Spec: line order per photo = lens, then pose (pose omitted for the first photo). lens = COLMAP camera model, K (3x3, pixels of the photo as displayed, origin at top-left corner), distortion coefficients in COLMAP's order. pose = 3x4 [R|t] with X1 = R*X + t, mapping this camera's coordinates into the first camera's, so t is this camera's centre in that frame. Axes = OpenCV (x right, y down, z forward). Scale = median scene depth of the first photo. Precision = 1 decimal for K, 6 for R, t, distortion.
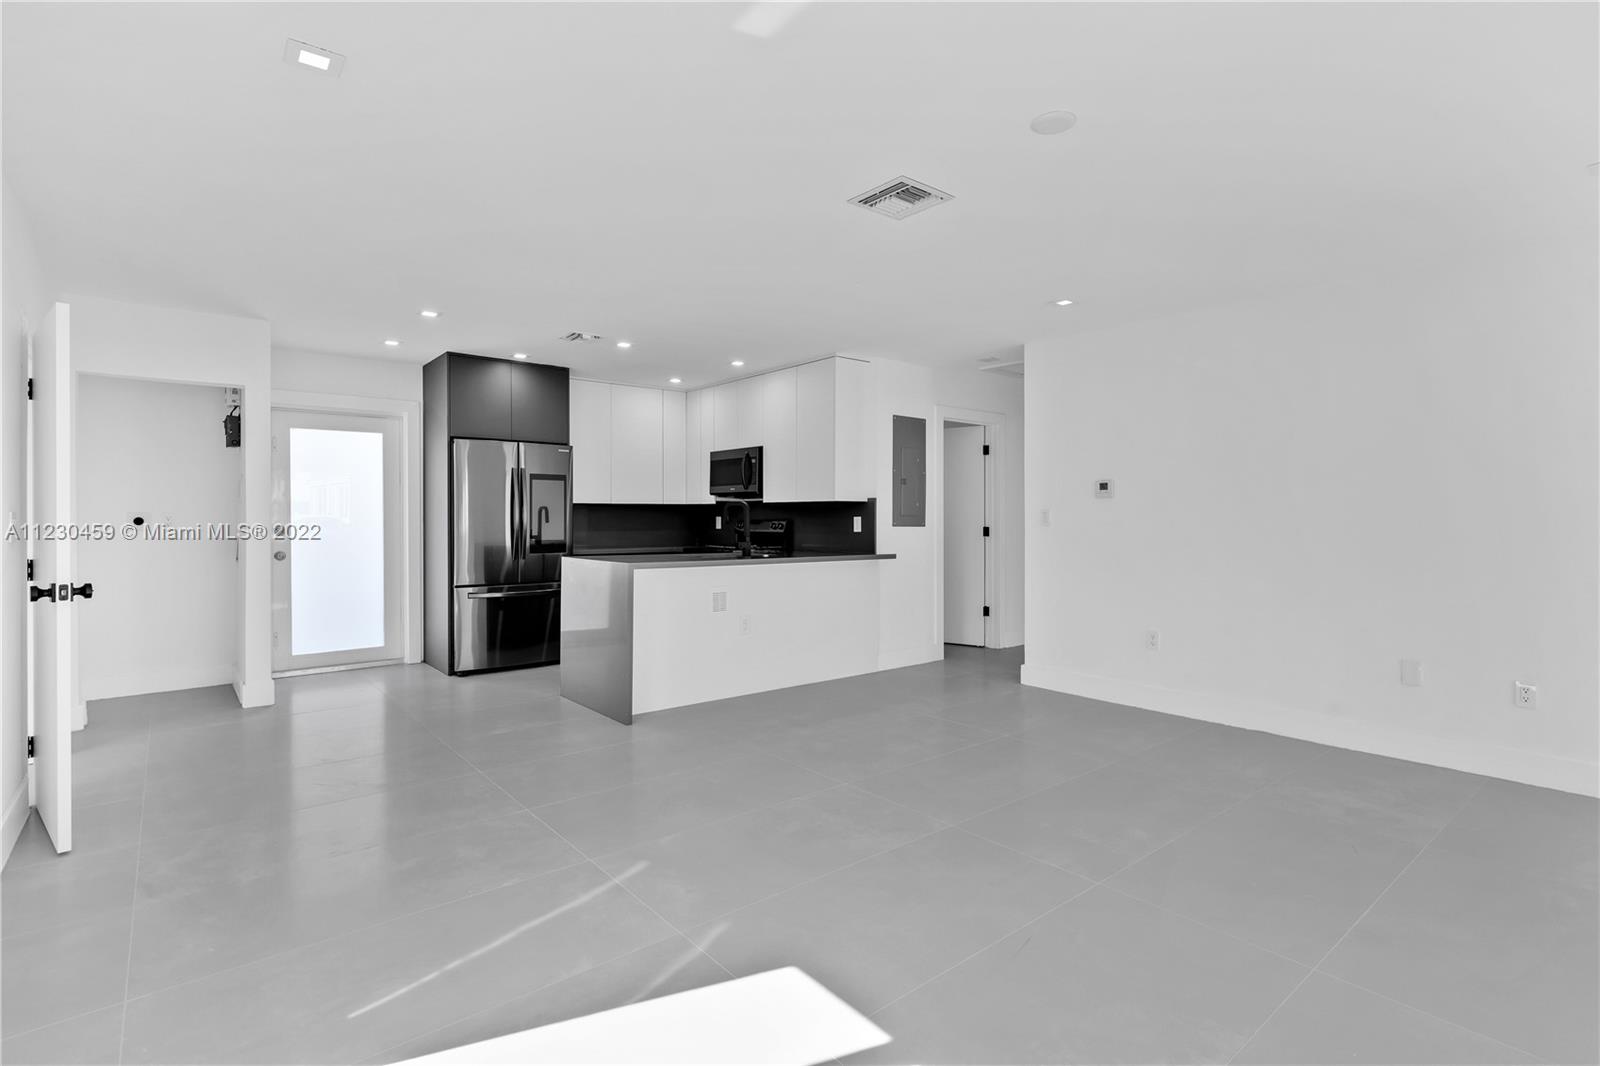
lens RADIAL K [[763.9, 0, 798.1], [0, 763.9, 511.8], [0, 0, 1]] dist [0.001421, 0.000038]
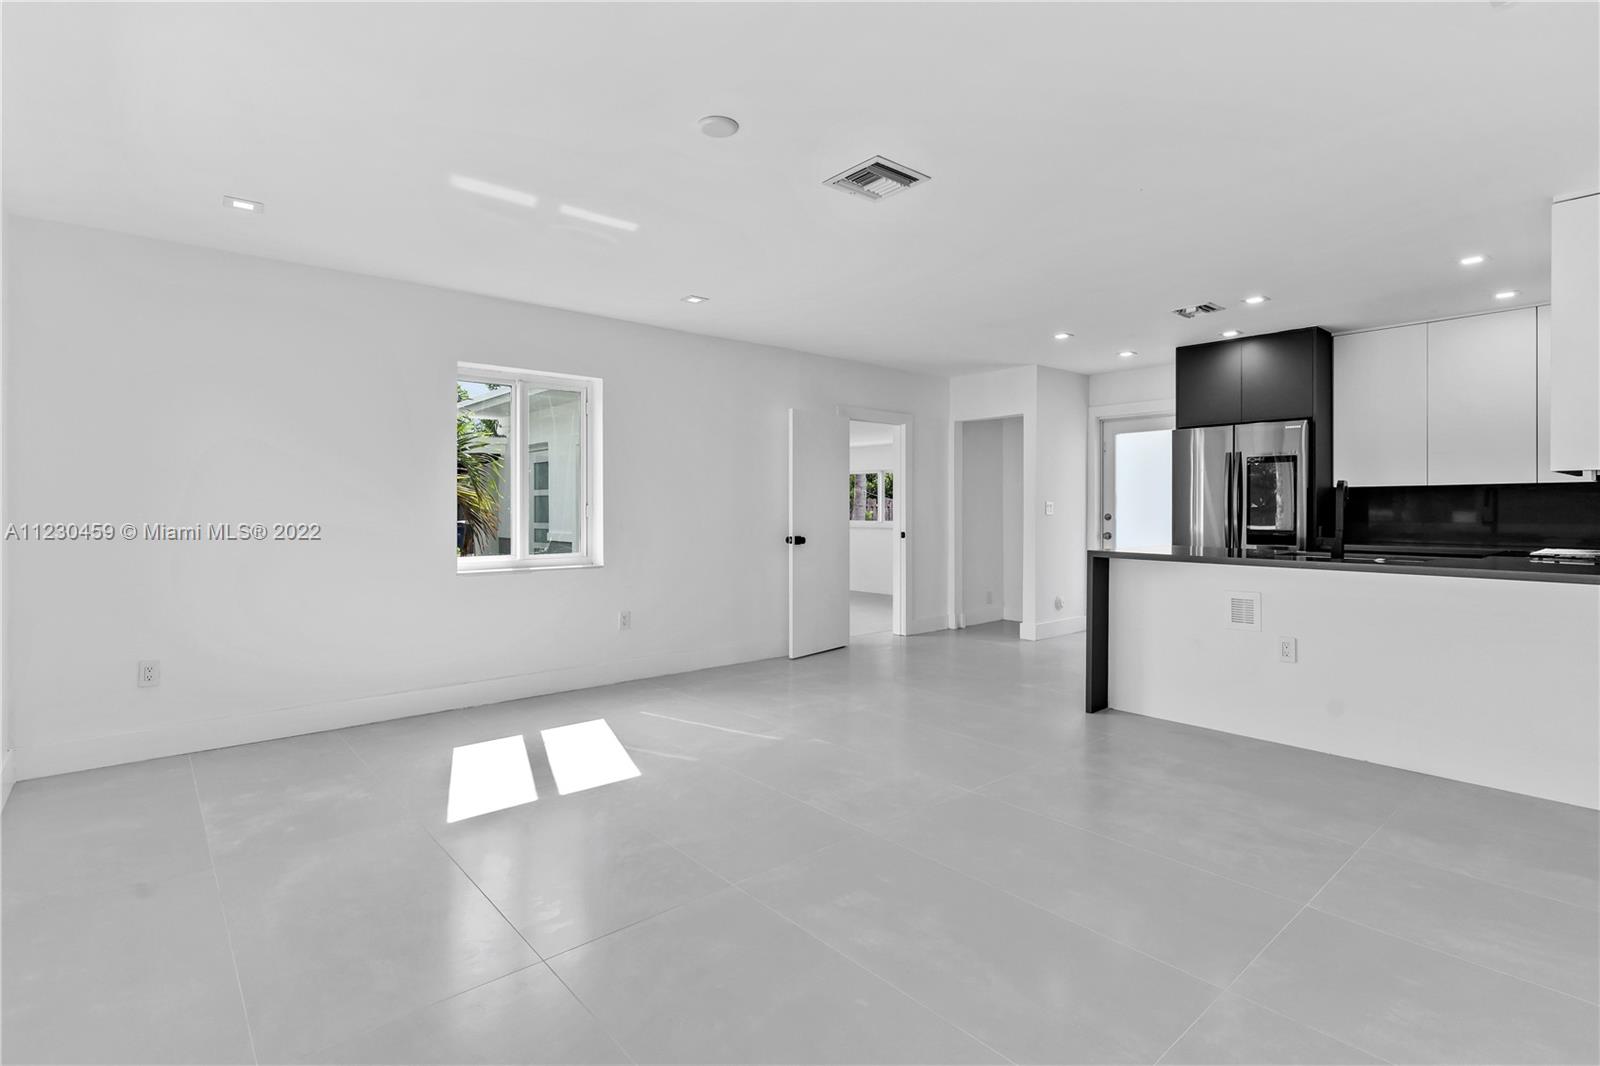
lens RADIAL K [[763.9, 0, 798.1], [0, 763.9, 511.8], [0, 0, 1]] dist [0.001421, 0.000038]
pose [[0.032182, 0.005303, -0.999468, 0.542267], [0.011493, 0.999918, 0.005676, 0.004336], [0.999416, -0.011669, 0.032118, 0.418998]]
